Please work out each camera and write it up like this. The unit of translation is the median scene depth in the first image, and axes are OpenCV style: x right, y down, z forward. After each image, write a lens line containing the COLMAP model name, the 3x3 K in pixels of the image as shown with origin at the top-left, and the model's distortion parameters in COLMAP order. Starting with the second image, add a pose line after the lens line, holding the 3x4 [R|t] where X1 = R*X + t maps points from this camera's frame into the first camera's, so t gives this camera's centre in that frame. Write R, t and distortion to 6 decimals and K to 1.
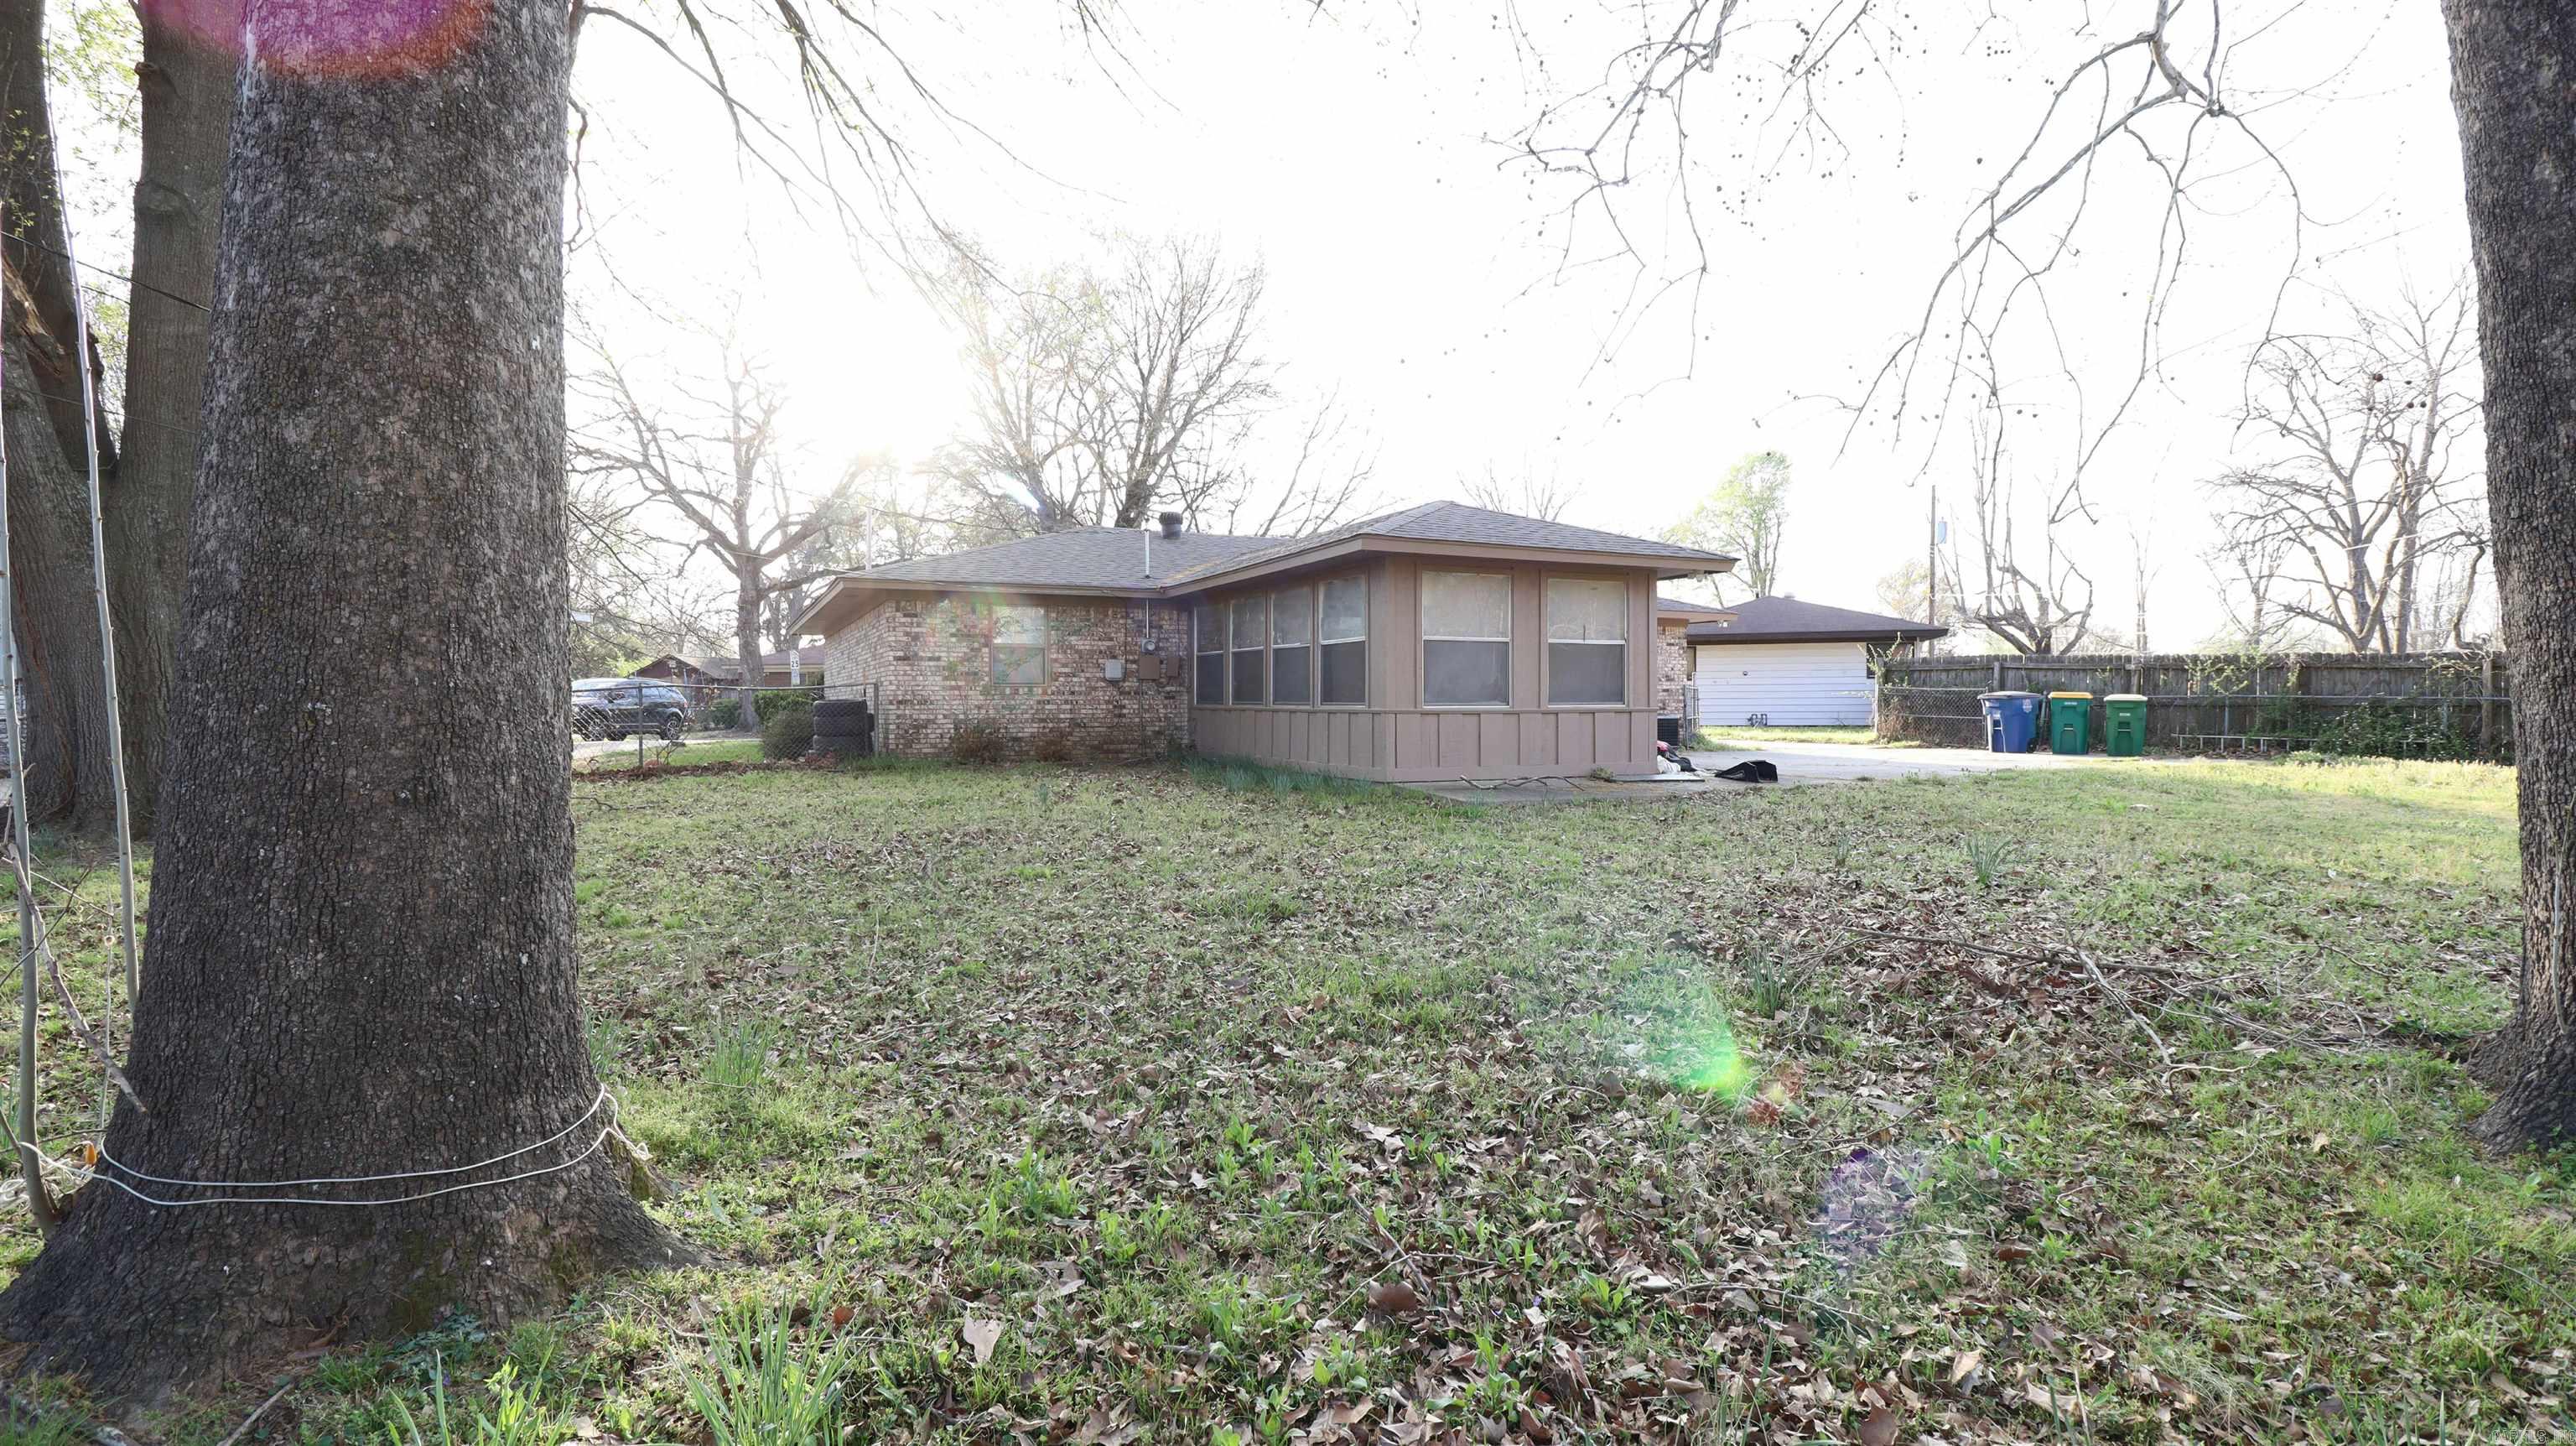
lens RADIAL K [[1193.7, 0, 1302.7], [0, 1193.7, 721.0], [0, 0, 1]] dist [0.000050, -0.012362]
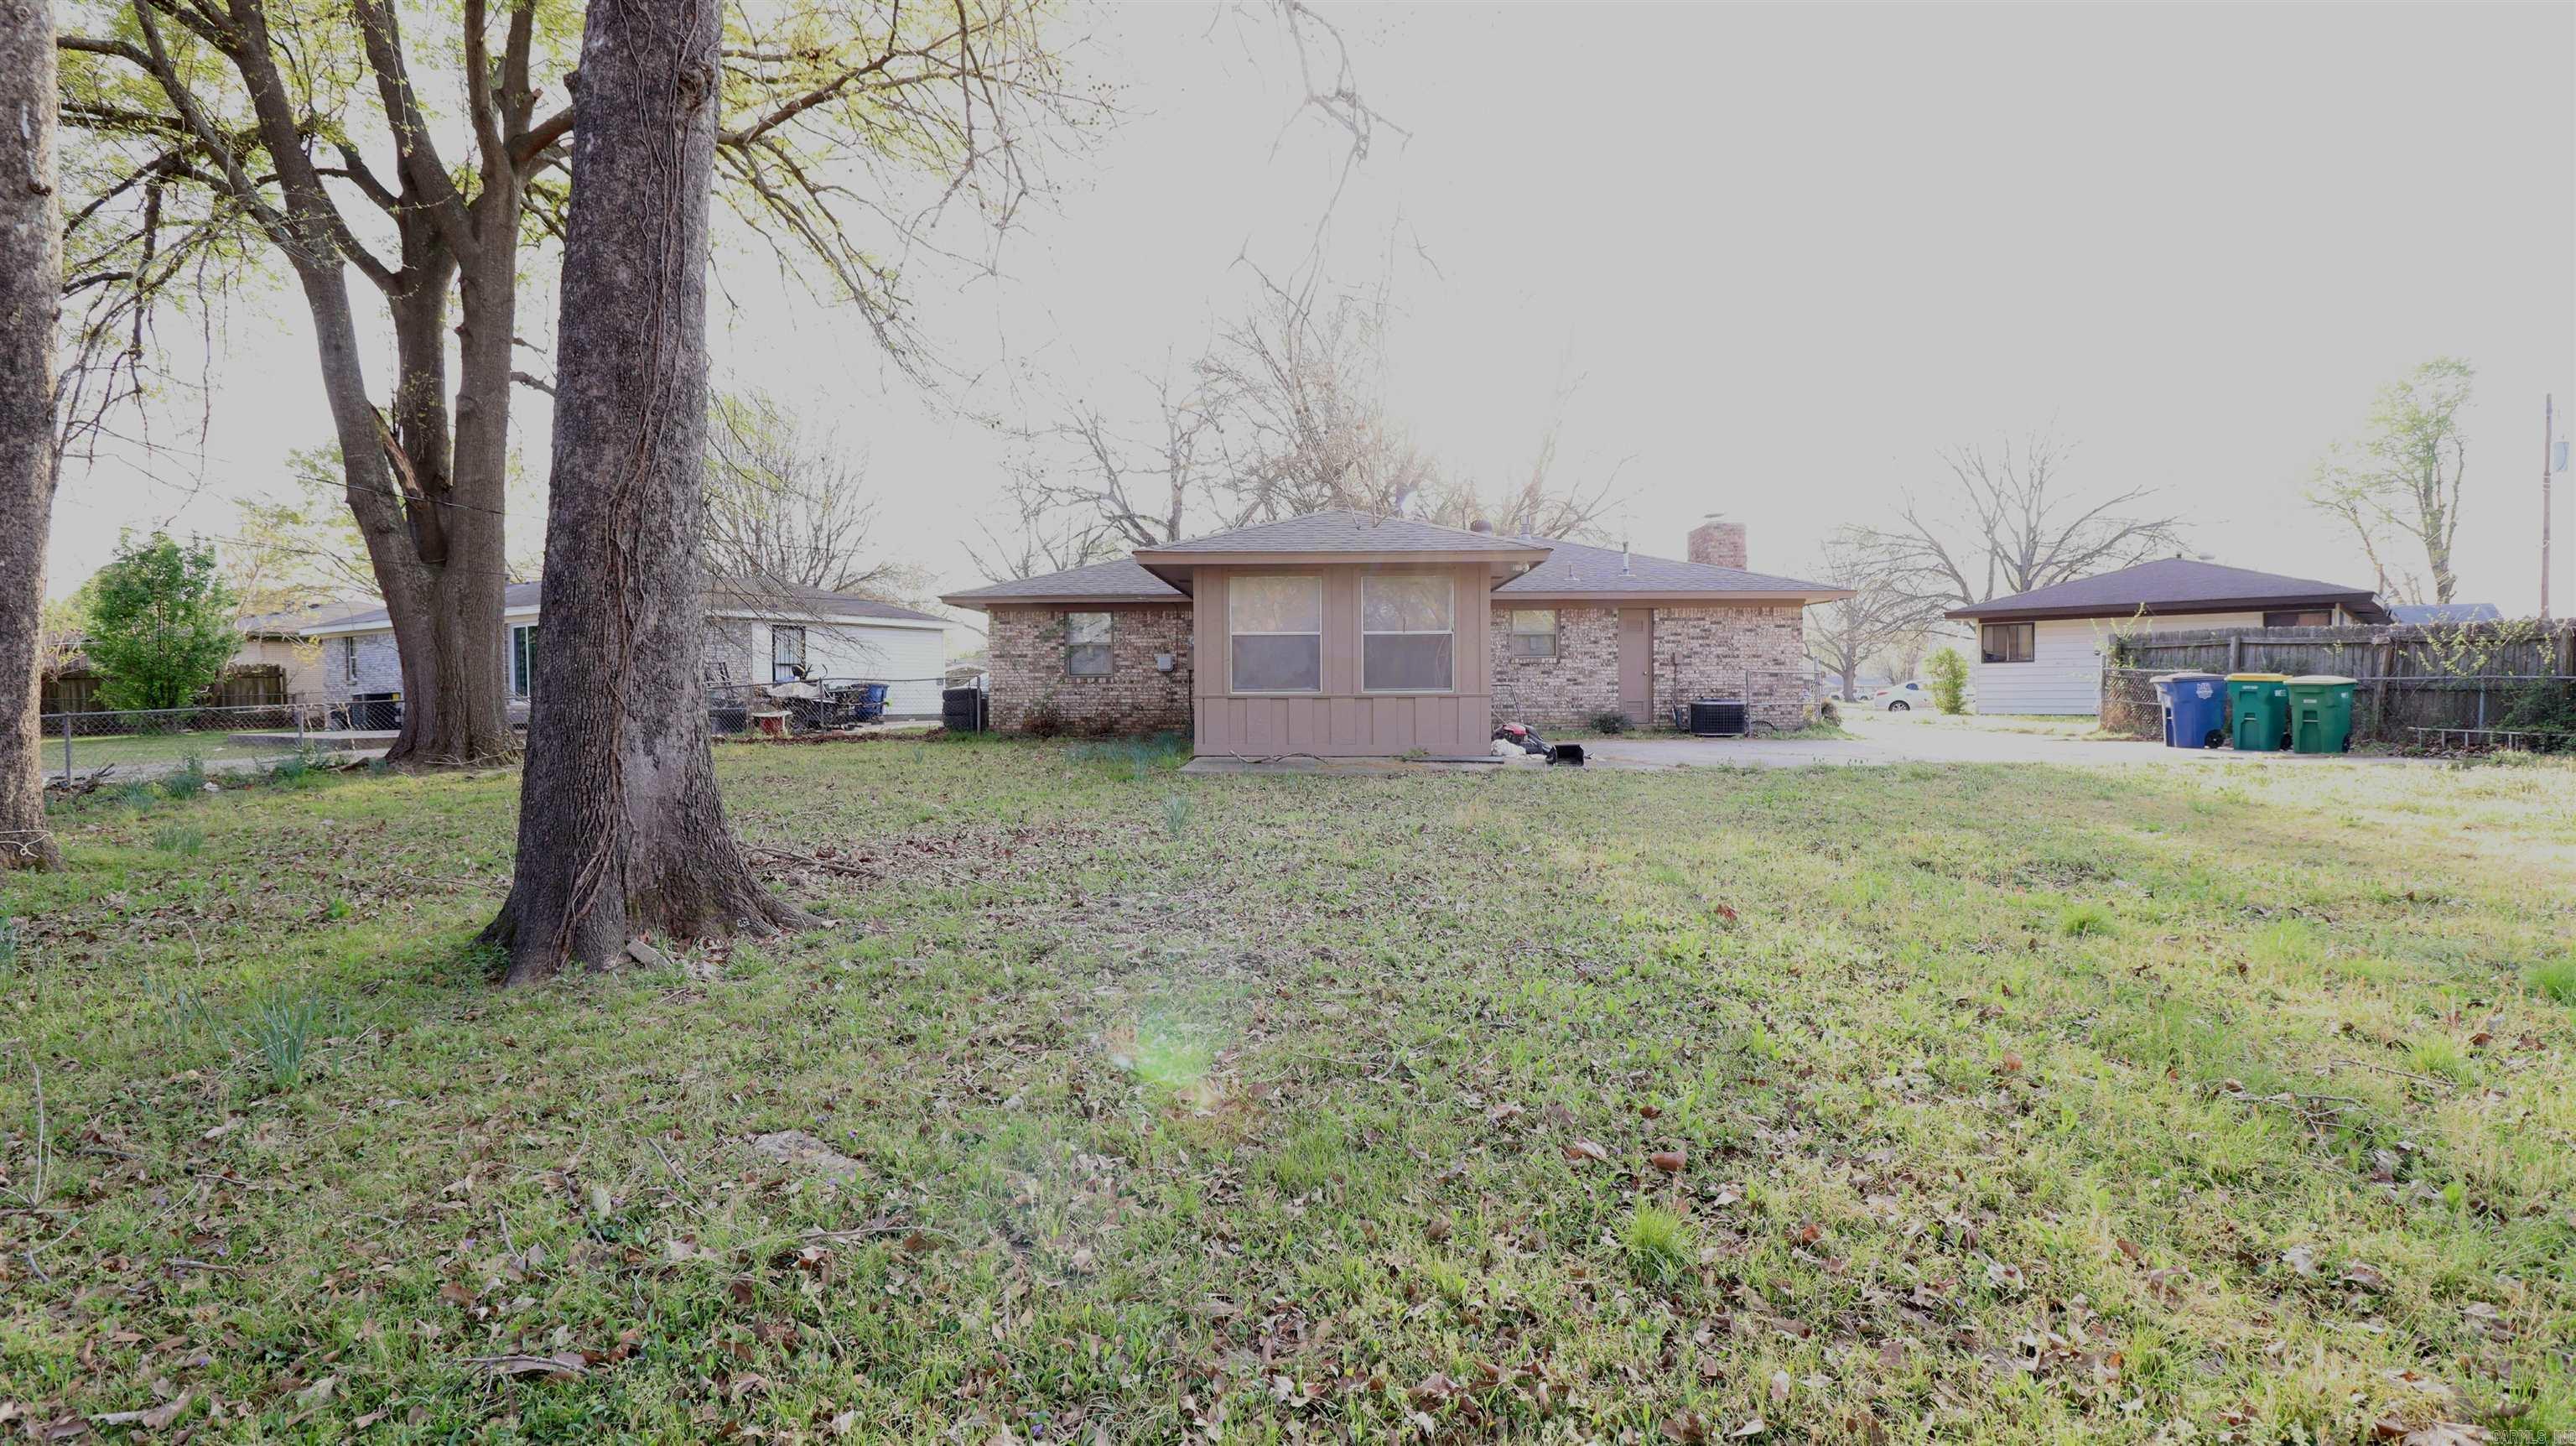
lens RADIAL K [[1193.7, 0, 1302.7], [0, 1193.7, 721.0], [0, 0, 1]] dist [0.000050, -0.012362]
pose [[0.892421, 0.009341, -0.451108, 0.507453], [-0.004210, 0.999915, 0.012376, 0.000834], [0.451185, -0.009145, 0.892384, -0.013694]]
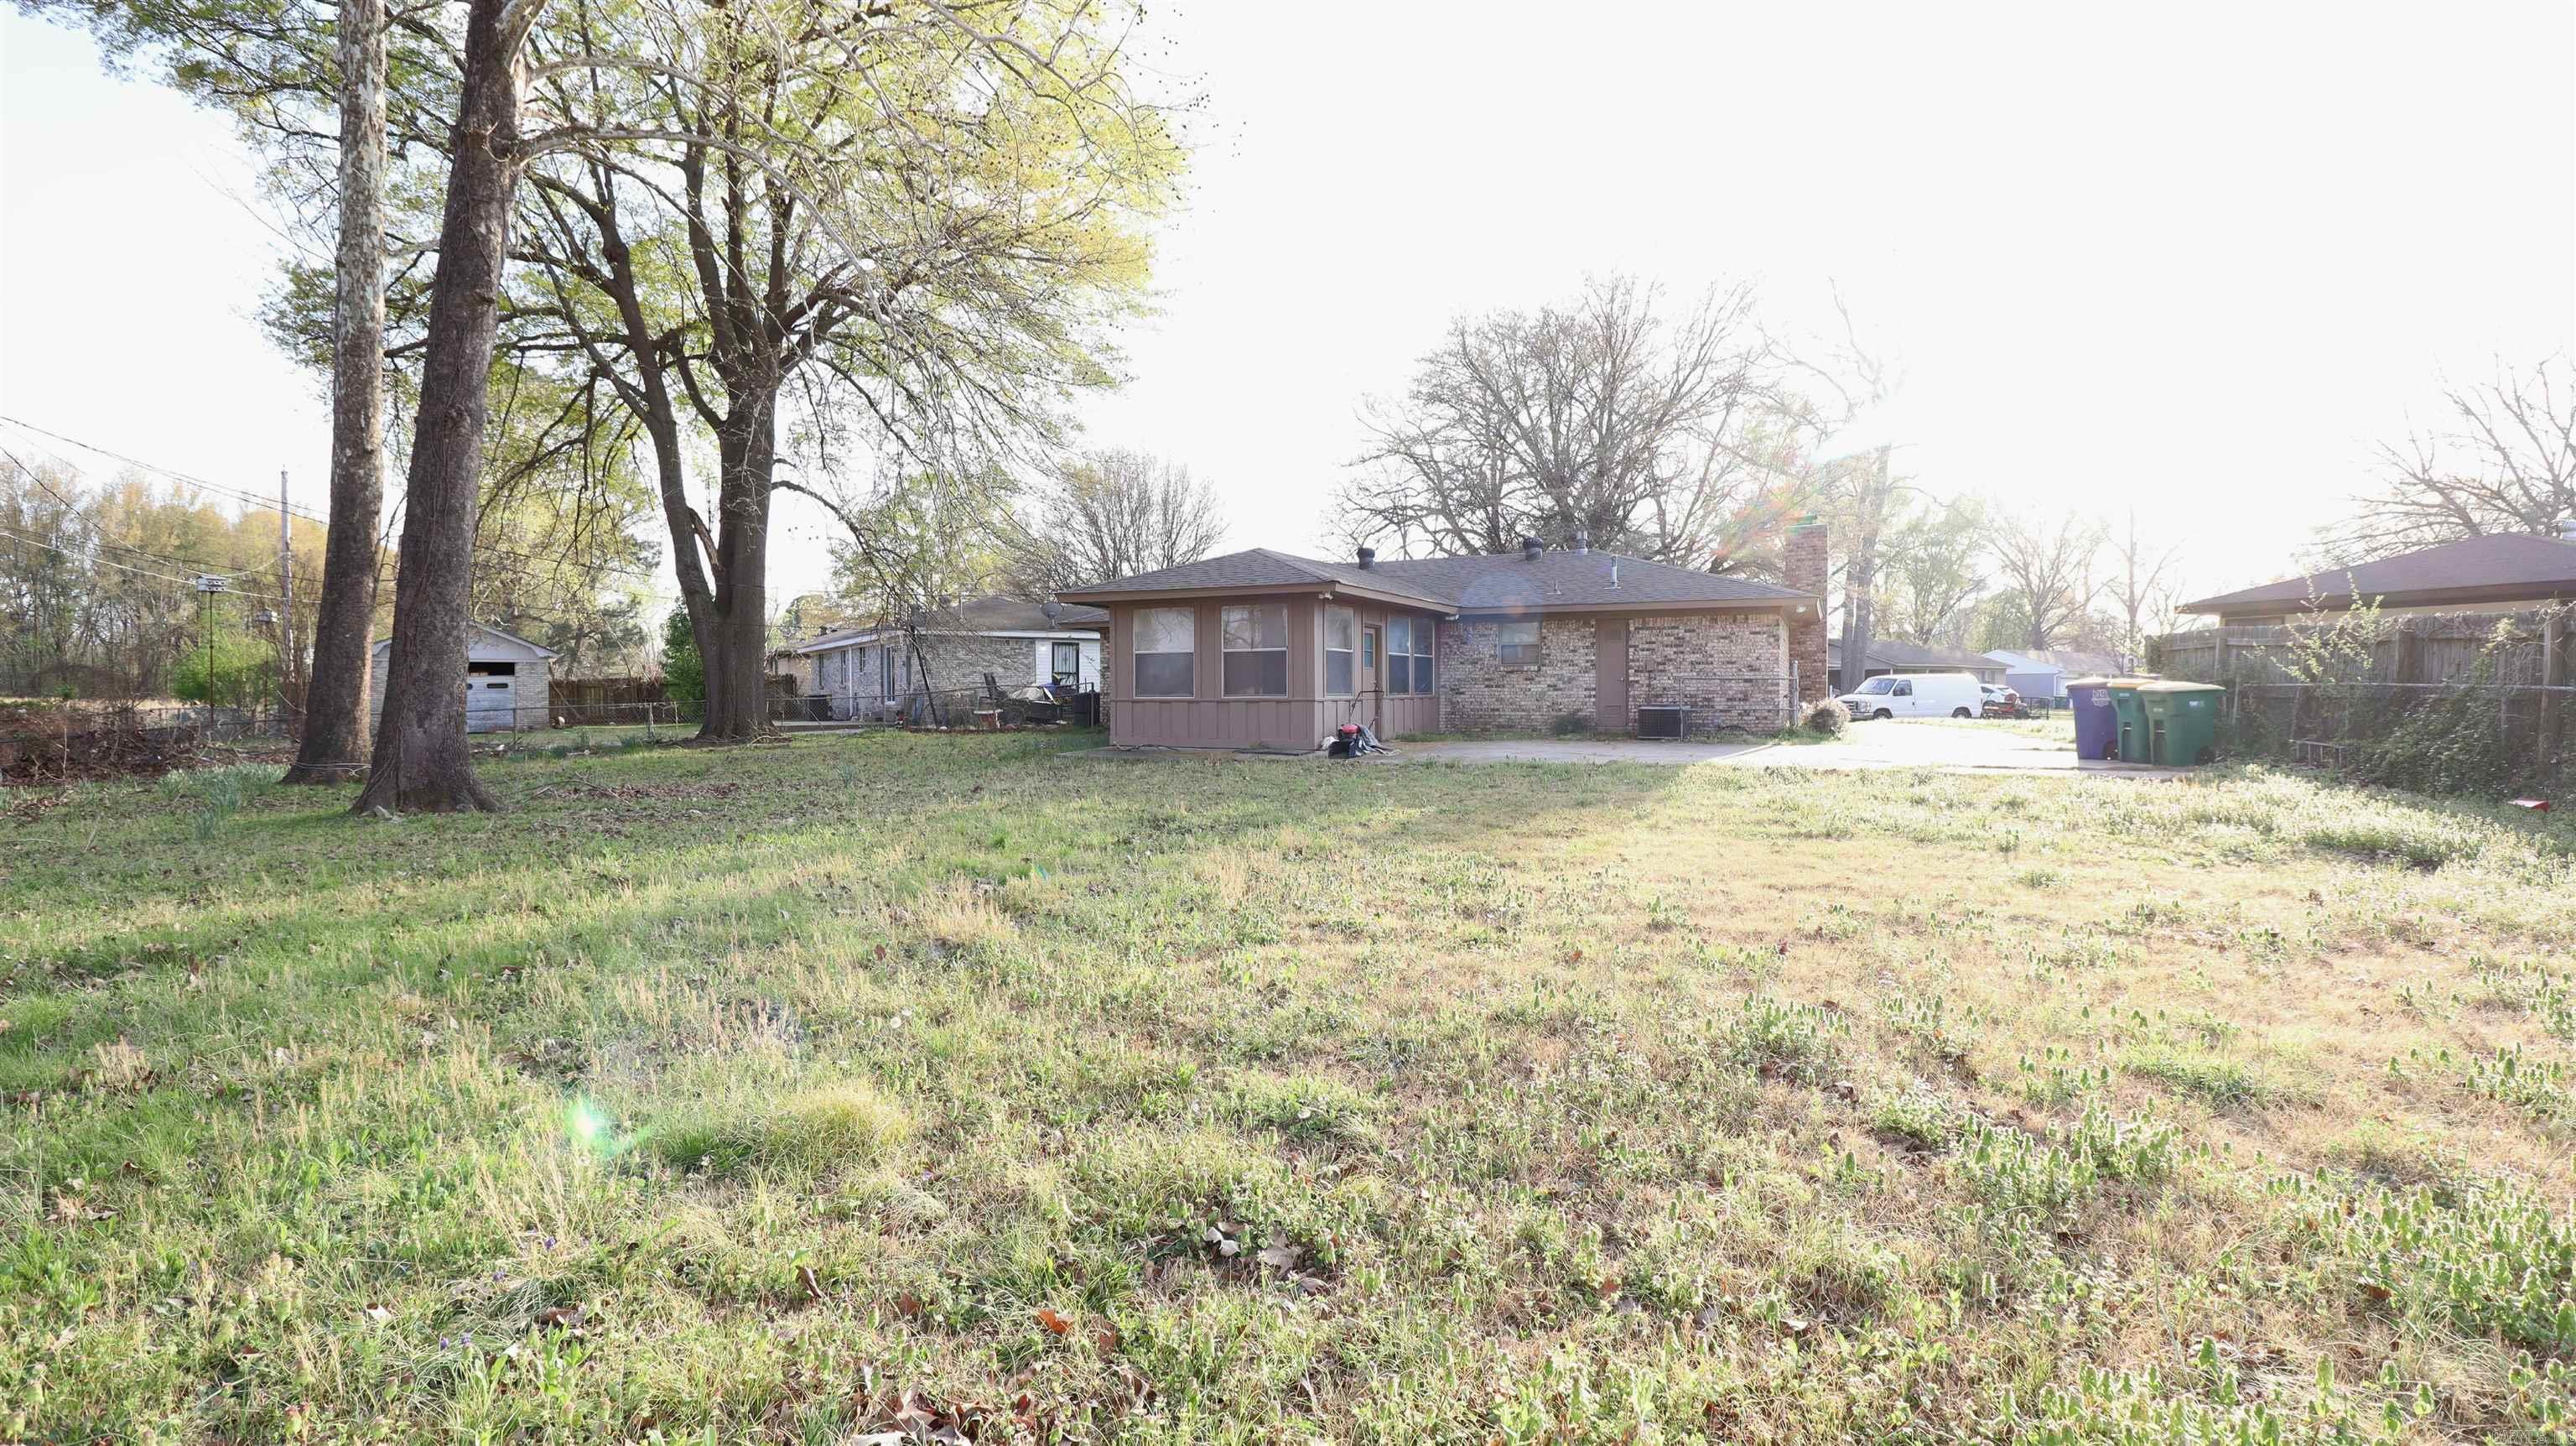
lens RADIAL K [[1193.7, 0, 1302.7], [0, 1193.7, 721.0], [0, 0, 1]] dist [0.000050, -0.012362]
pose [[0.636428, 0.017759, -0.771132, 1.044301], [-0.010345, 0.999842, 0.014488, -0.004443], [0.771267, -0.001243, 0.636511, 0.135944]]
